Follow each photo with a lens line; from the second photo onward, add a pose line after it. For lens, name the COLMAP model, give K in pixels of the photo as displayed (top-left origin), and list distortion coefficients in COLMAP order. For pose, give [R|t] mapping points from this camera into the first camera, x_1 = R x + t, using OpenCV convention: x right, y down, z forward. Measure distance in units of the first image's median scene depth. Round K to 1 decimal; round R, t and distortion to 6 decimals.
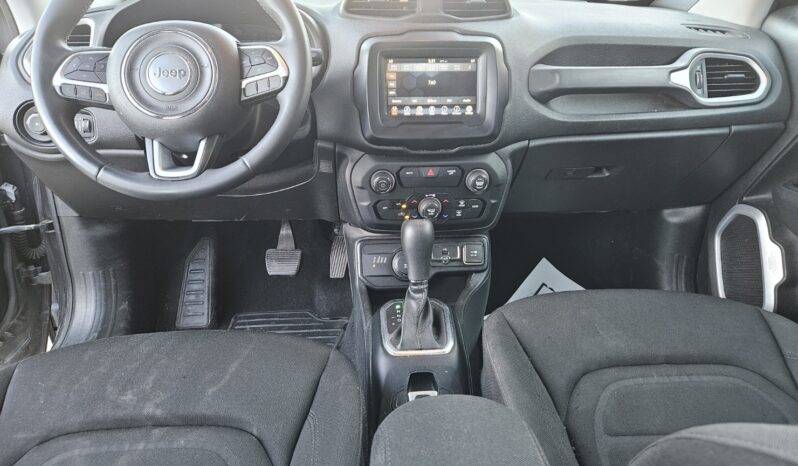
lens RADIAL K [[517.0, 0, 399.0], [0, 517.0, 233.0], [0, 0, 1]] dist [0.052129, 0.000367]
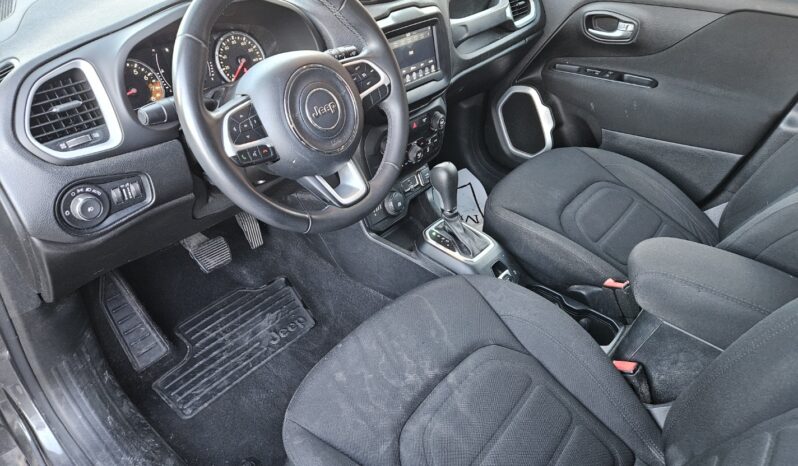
lens RADIAL K [[490.9, 0, 399.0], [0, 490.9, 233.0], [0, 0, 1]] dist [0.038705, -0.001114]
pose [[0.719965, -0.414380, 0.556722, -0.729091], [0.292500, 0.908632, 0.298046, -0.244364], [-0.629360, -0.051742, 0.775390, 0.096378]]
